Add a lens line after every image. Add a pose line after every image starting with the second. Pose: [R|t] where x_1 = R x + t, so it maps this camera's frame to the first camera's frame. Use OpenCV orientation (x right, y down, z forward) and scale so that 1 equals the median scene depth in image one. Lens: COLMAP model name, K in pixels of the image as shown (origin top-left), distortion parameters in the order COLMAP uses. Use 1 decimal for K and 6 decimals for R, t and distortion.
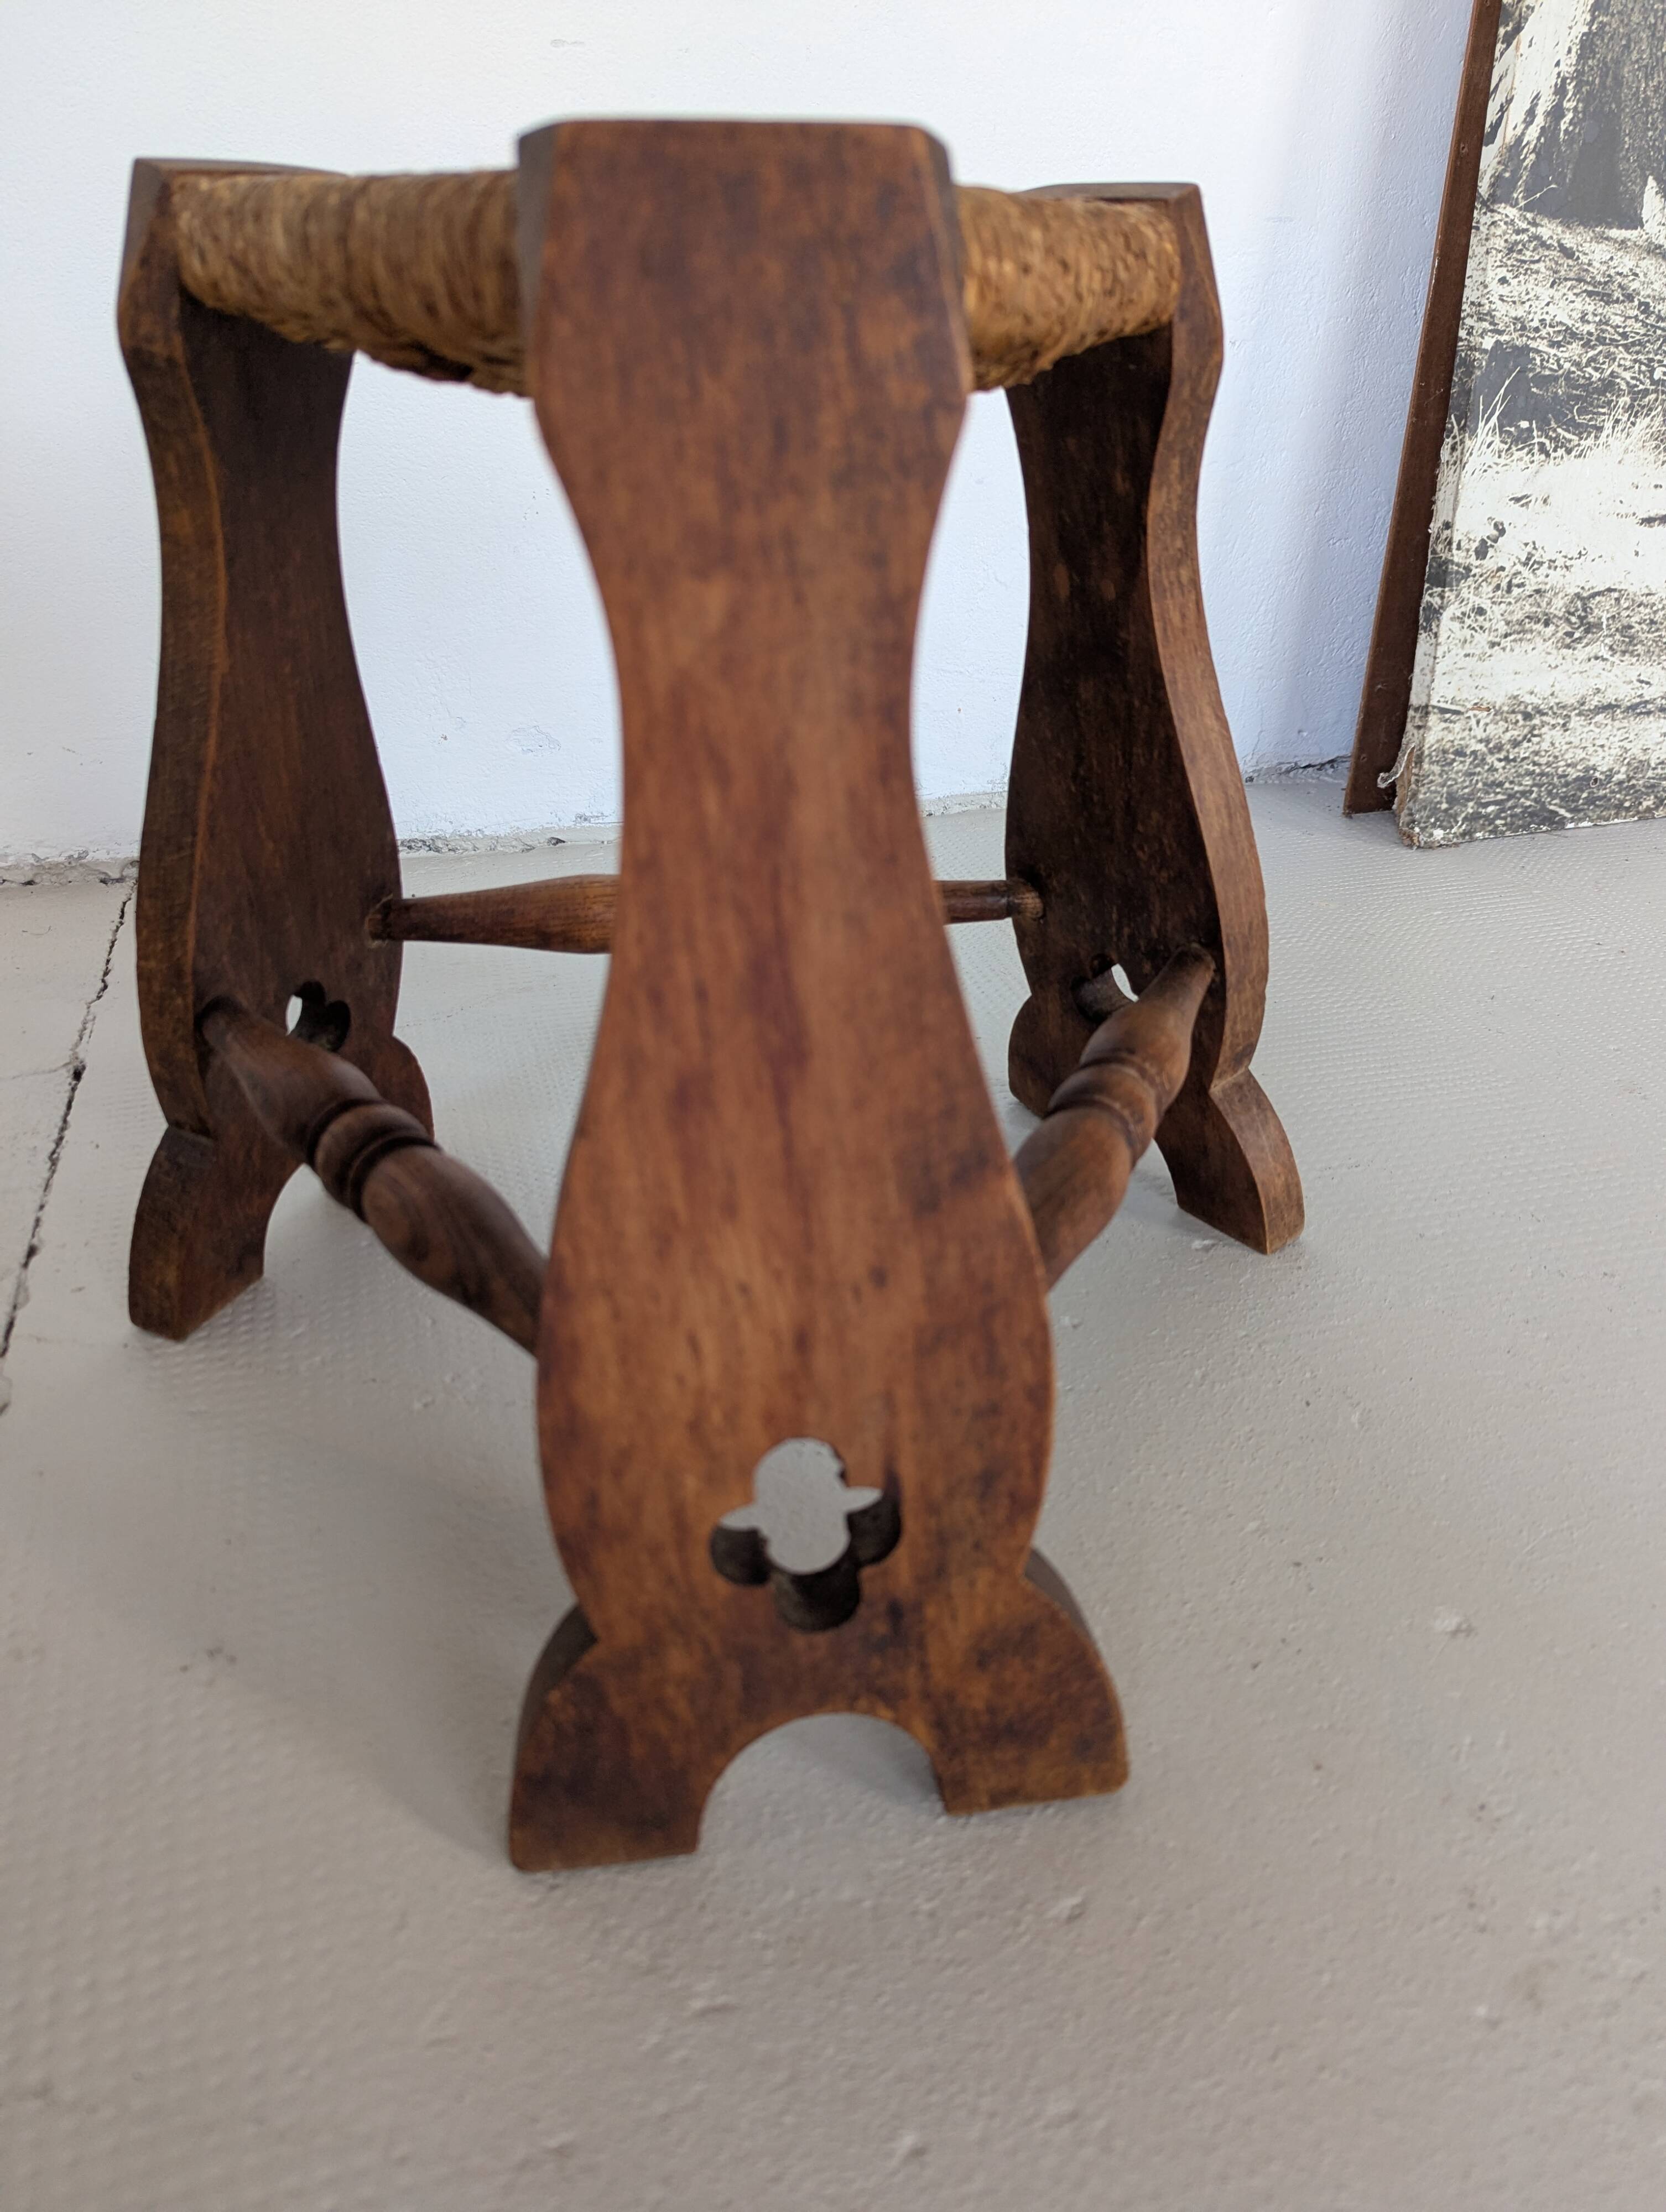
lens RADIAL K [[1596.2, 0, 833.0], [0, 1596.2, 1106.0], [0, 0, 1]] dist [0.032592, -0.022149]
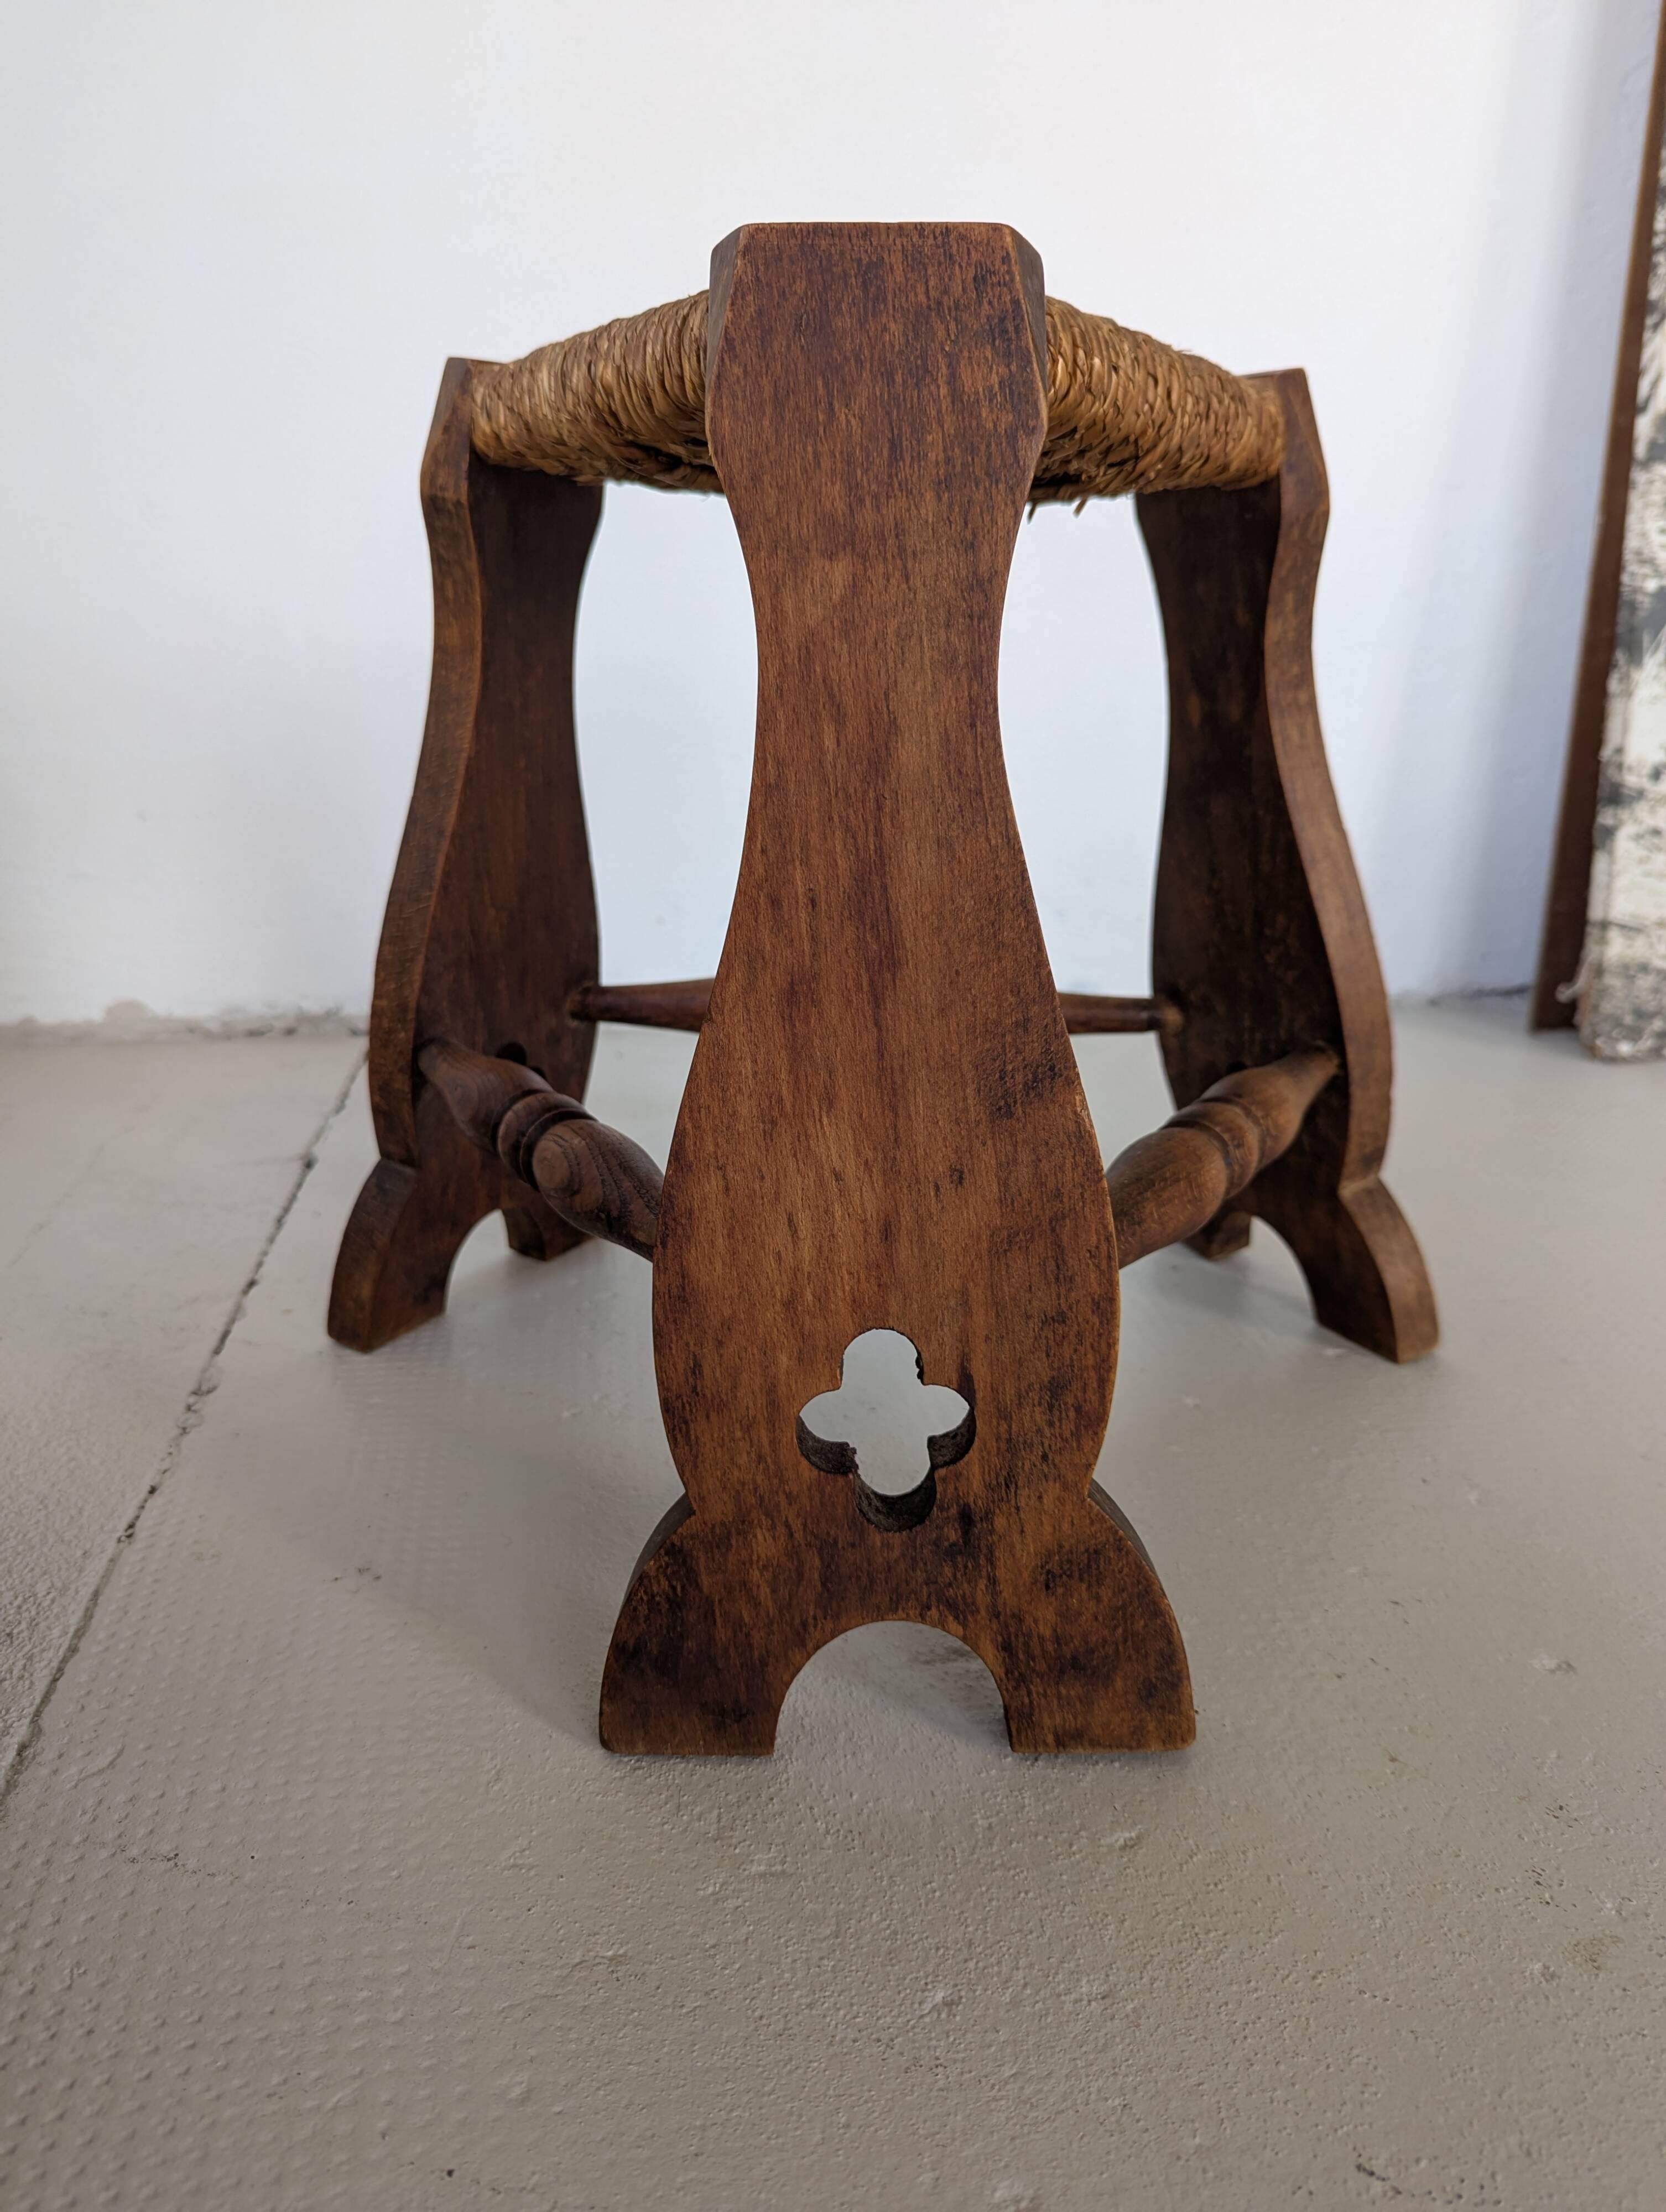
lens RADIAL K [[1641.0, 0, 825.1], [0, 1641.0, 1112.9], [0, 0, 1]] dist [0.006318, 0.001061]
pose [[0.988737, 0.043008, -0.143352, 0.074350], [-0.070111, 0.979323, -0.189765, 0.215593], [0.132227, 0.197678, 0.971308, -0.111401]]
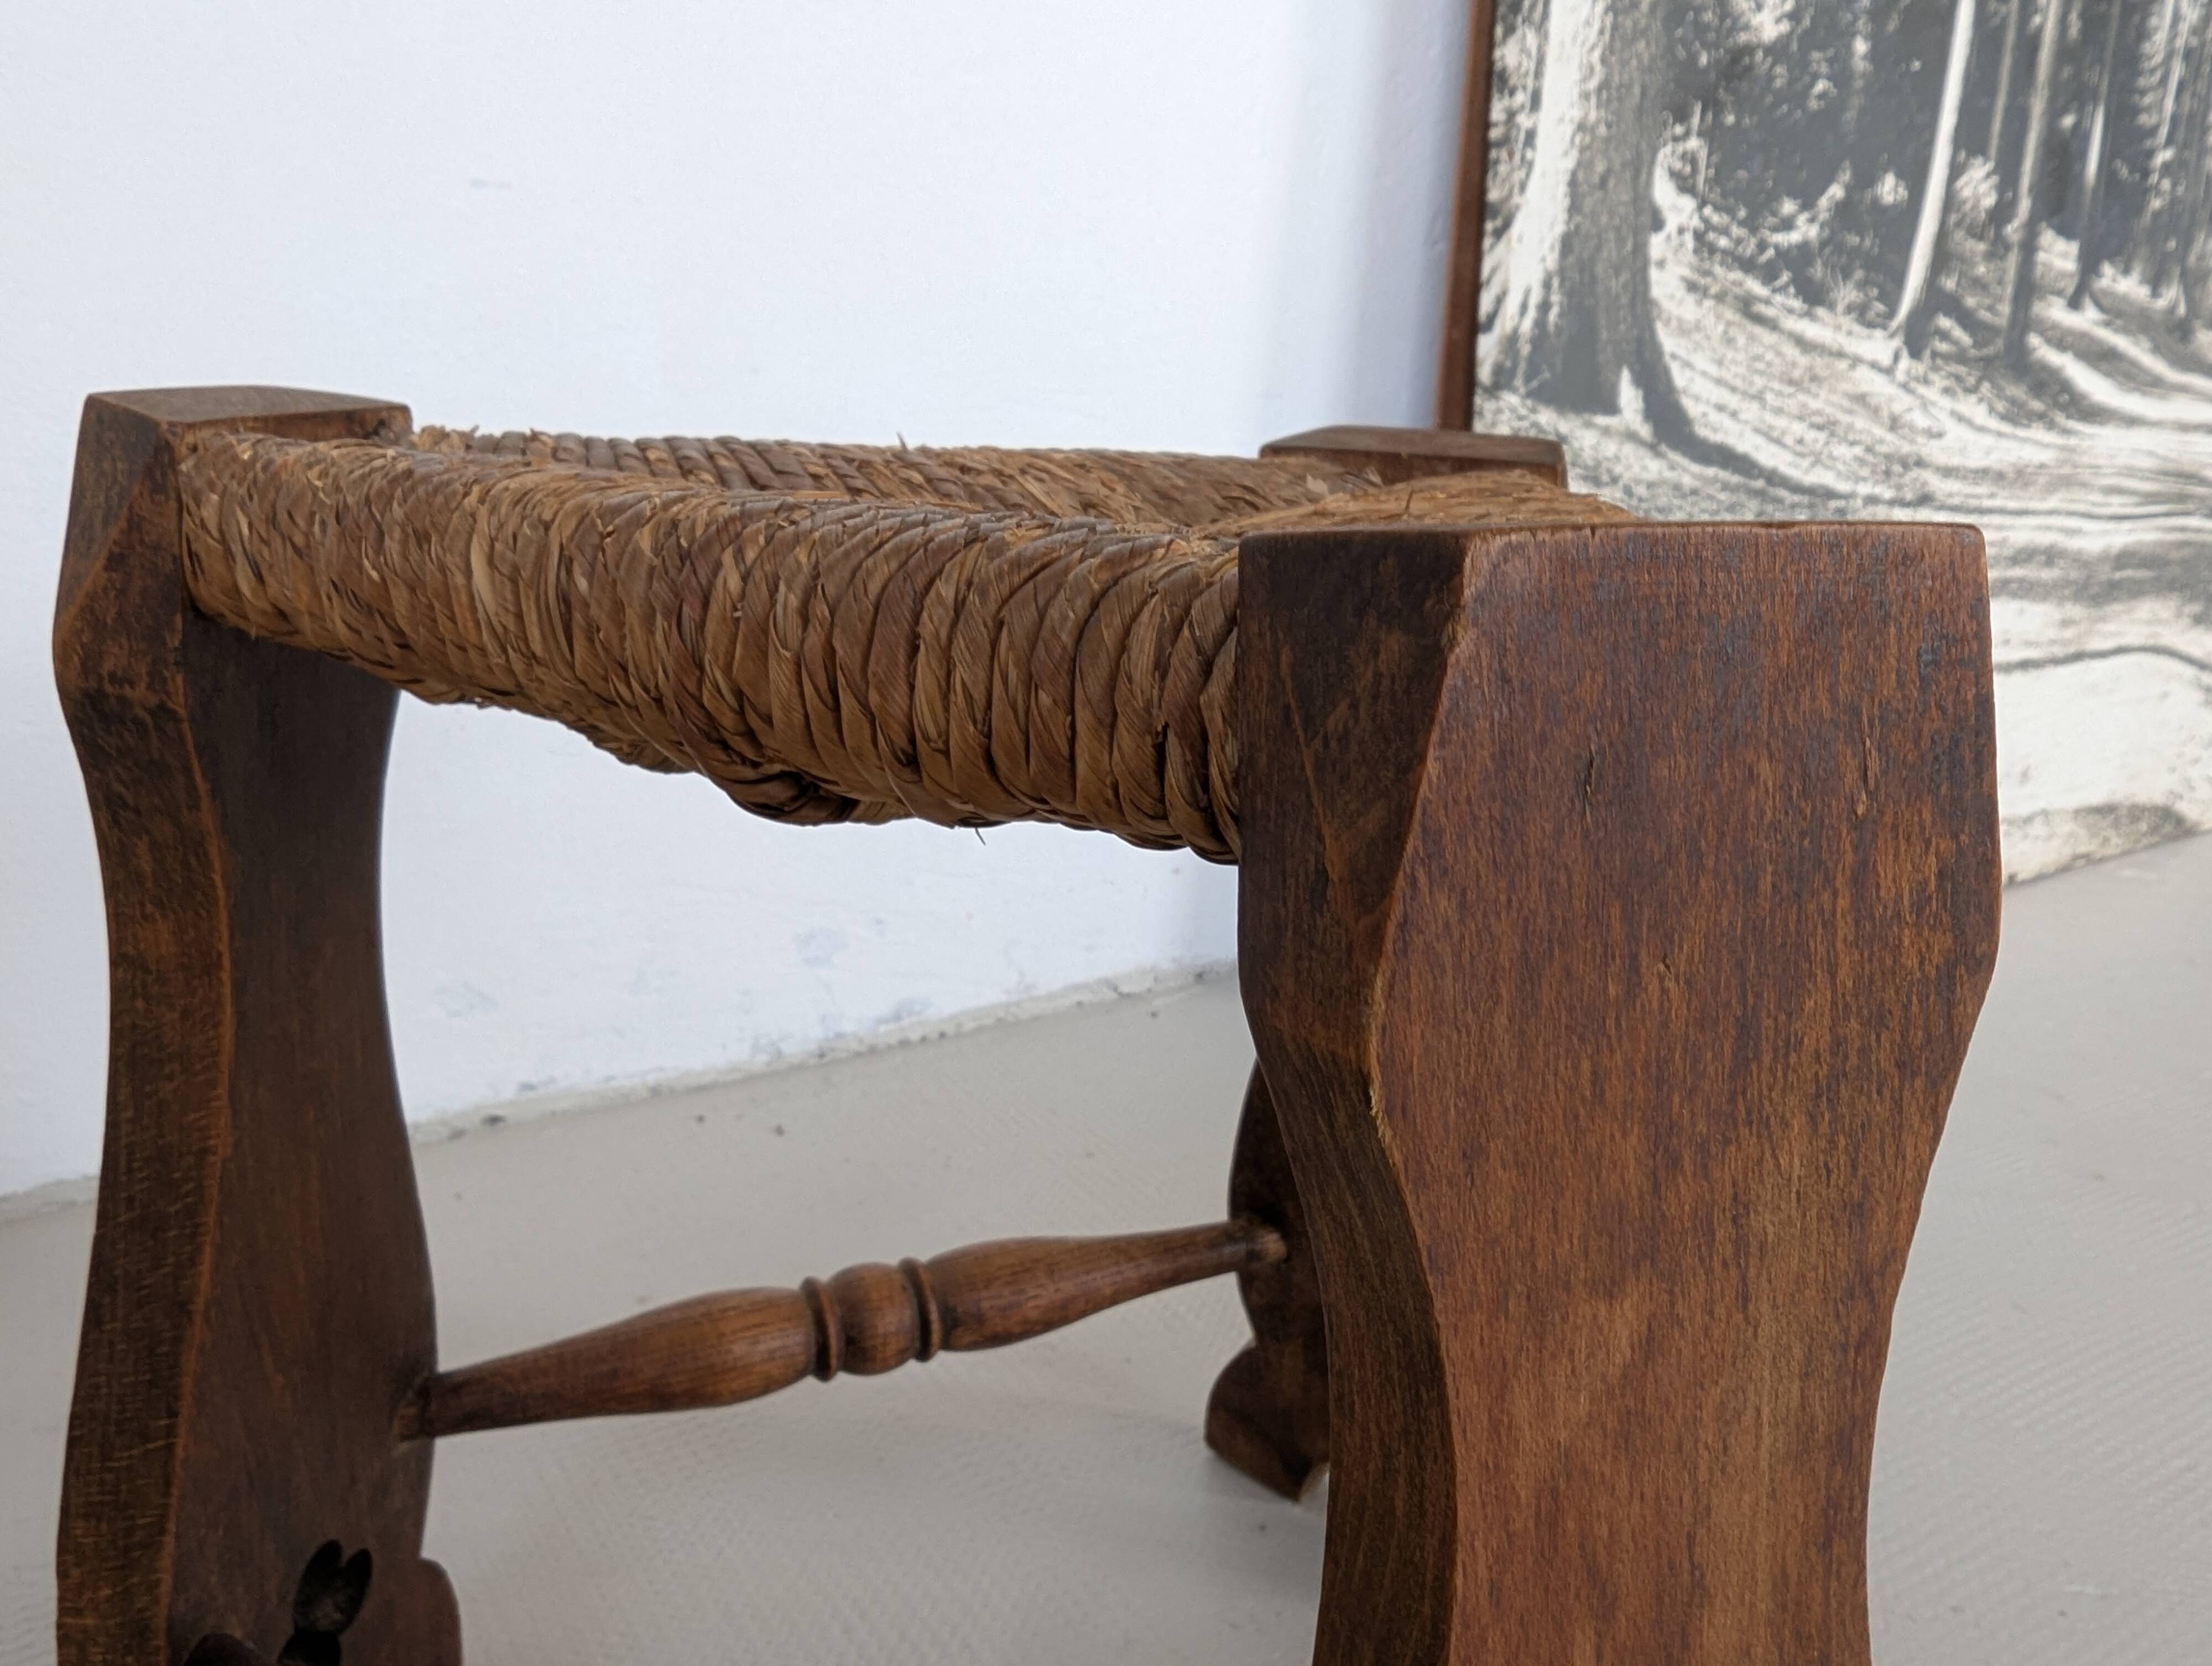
lens RADIAL K [[1641.0, 0, 1077.3], [0, 1641.0, 997.9], [0, 0, 1]] dist [0.006318, 0.001061]
pose [[0.958840, -0.079242, 0.272666, -0.242392], [0.109935, 0.988979, -0.099175, -0.241603], [-0.261802, 0.125069, 0.956984, 0.313498]]
